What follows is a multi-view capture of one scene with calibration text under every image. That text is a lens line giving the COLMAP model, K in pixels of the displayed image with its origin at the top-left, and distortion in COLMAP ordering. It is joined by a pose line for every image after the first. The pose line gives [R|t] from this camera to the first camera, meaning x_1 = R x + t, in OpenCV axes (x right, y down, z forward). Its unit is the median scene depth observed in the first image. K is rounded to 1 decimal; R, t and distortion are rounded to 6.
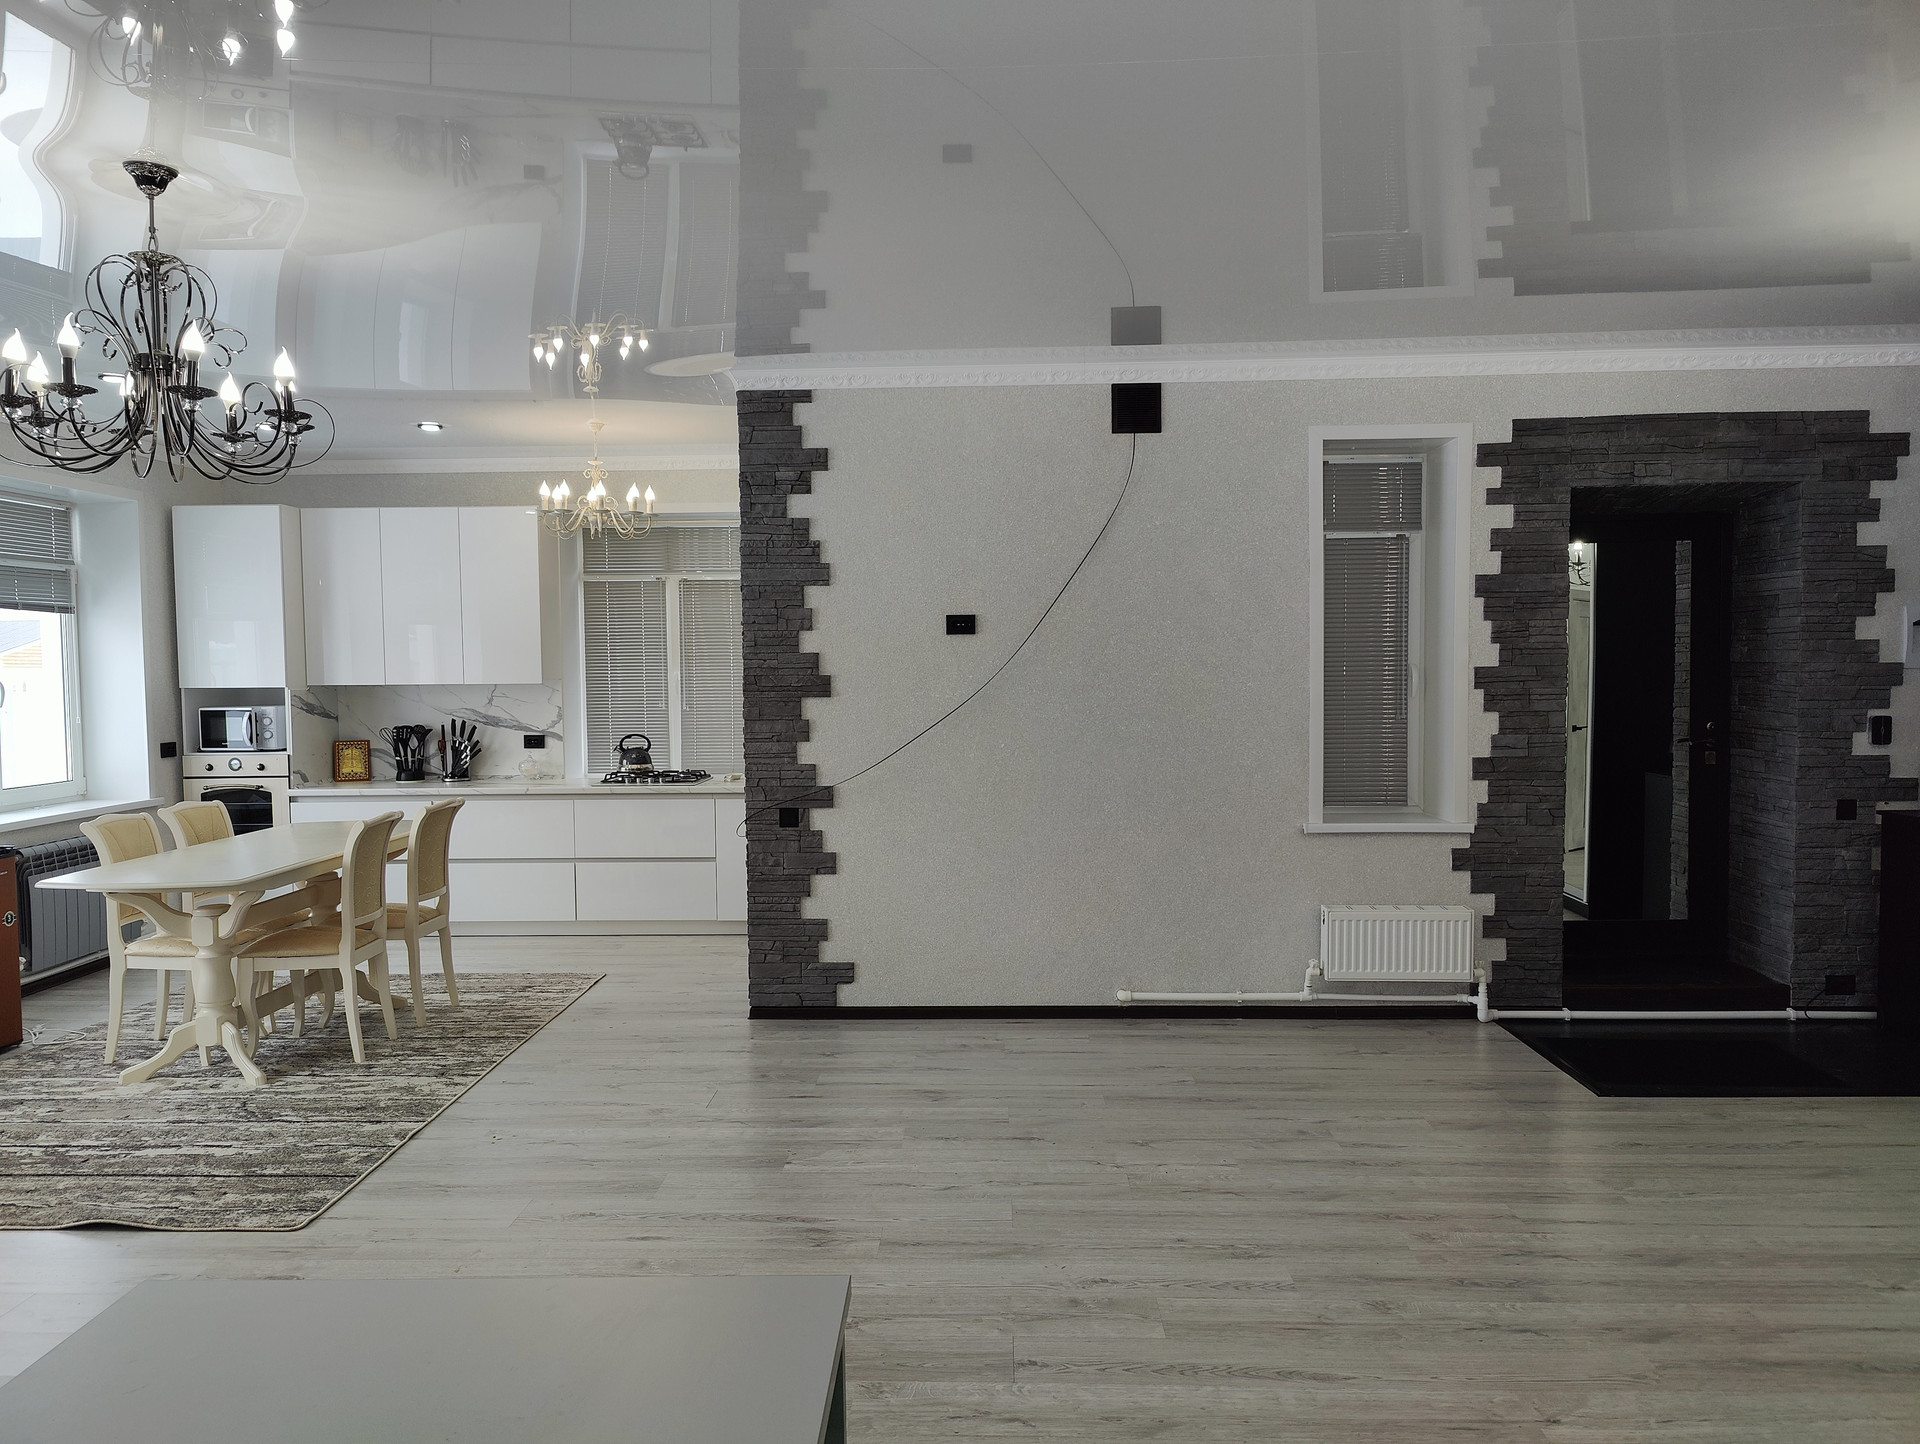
lens RADIAL K [[1341.2, 0, 949.8], [0, 1341.2, 731.4], [0, 0, 1]] dist [0.015481, -0.006385]
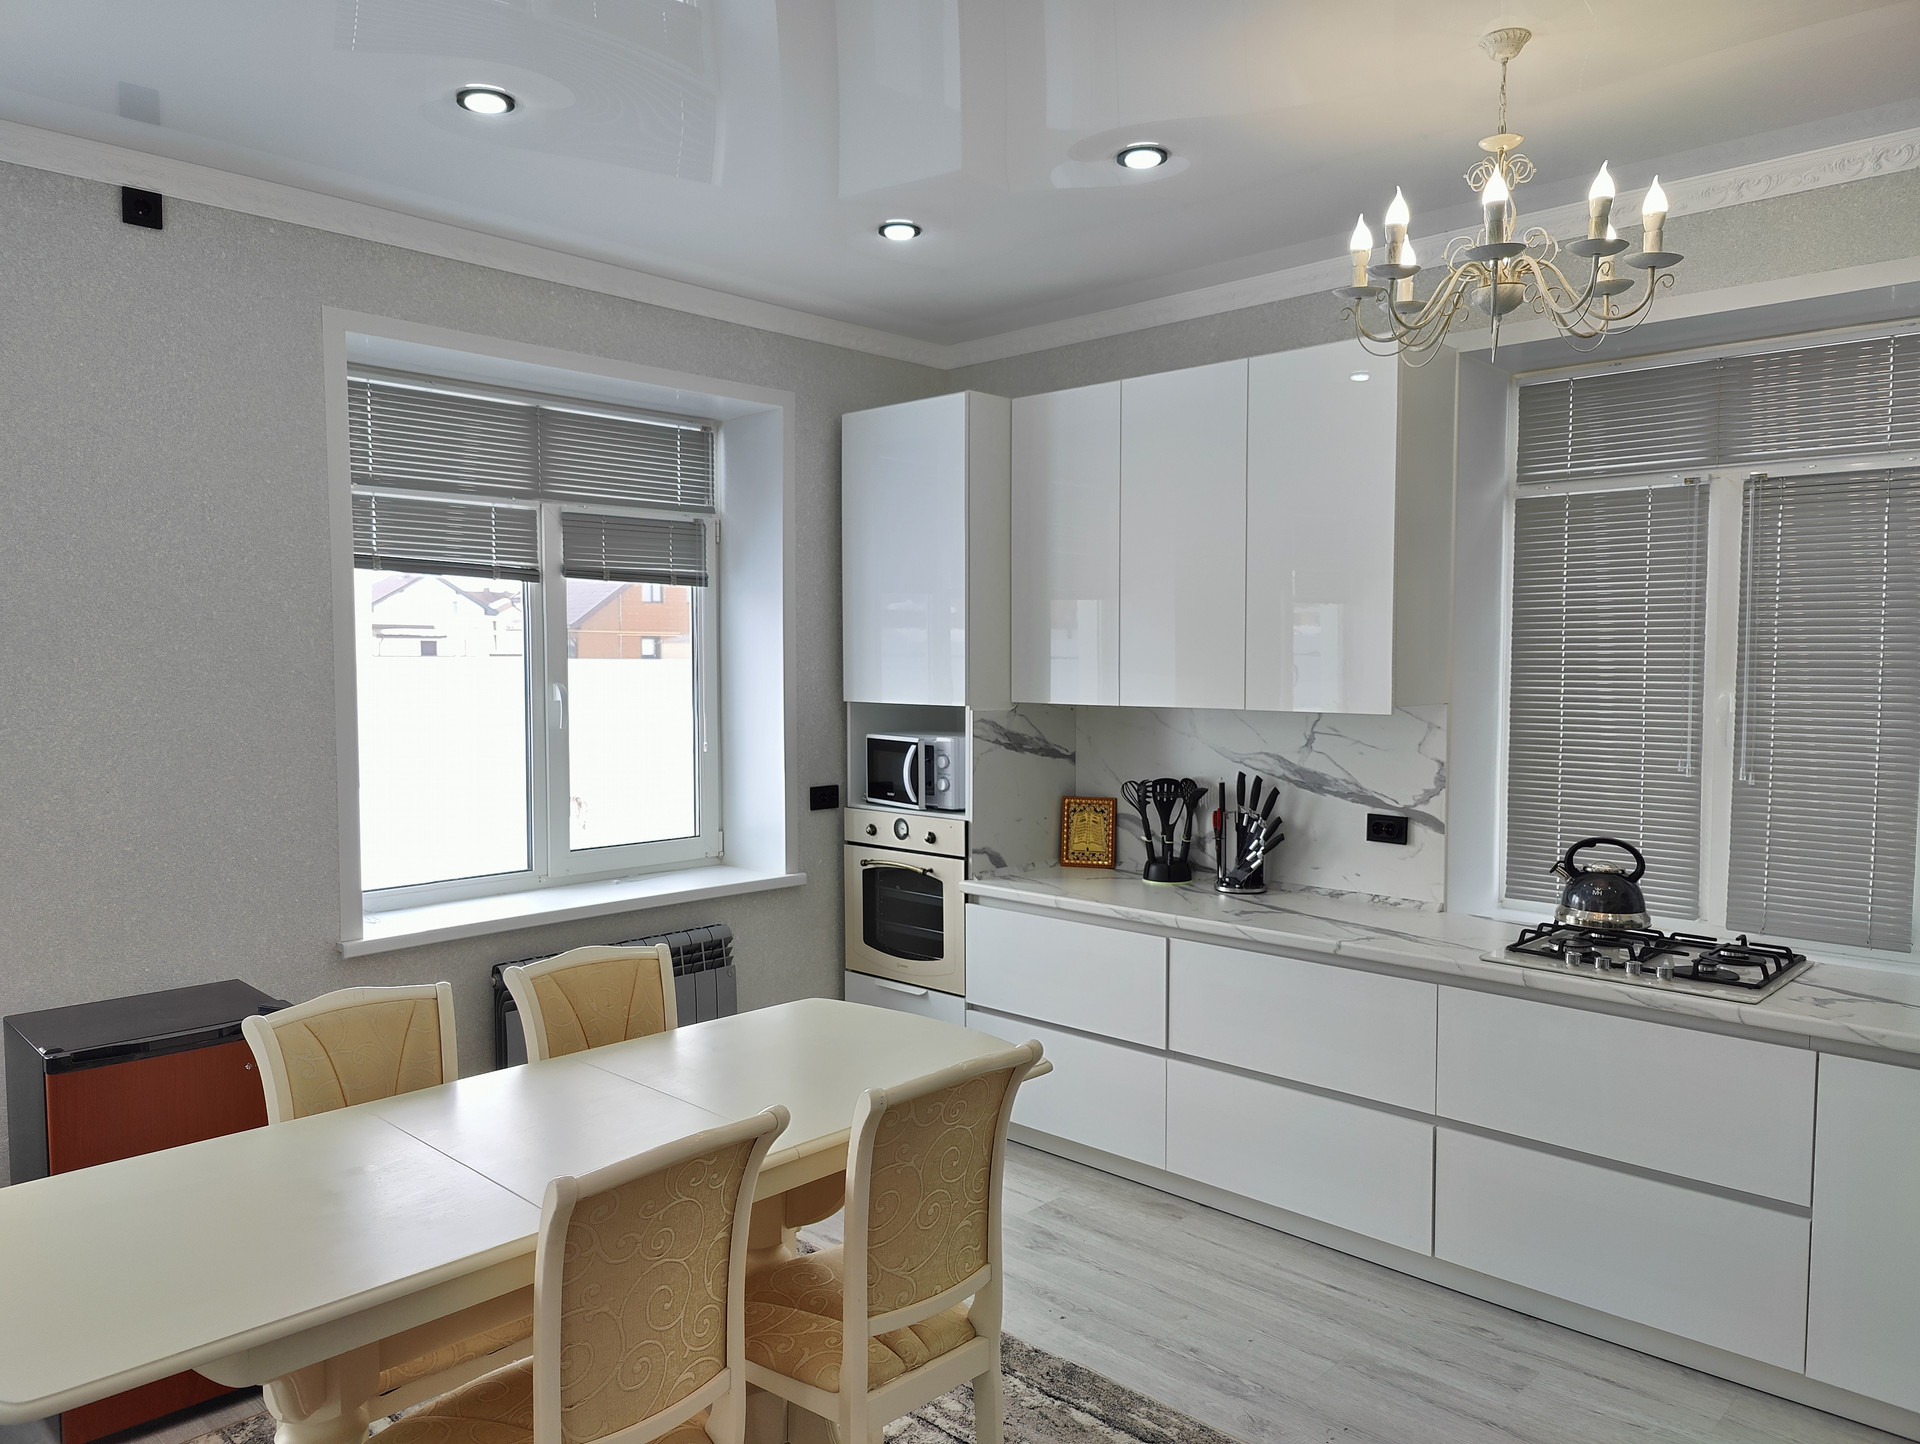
lens RADIAL K [[1339.8, 0, 960.0], [0, 1339.8, 722.0], [0, 0, 1]] dist [0.003309, -0.000781]
pose [[0.743789, 0.039046, -0.667274, -0.140825], [-0.041403, 0.999067, 0.012310, -0.042175], [0.667131, 0.018471, 0.744711, 0.735573]]
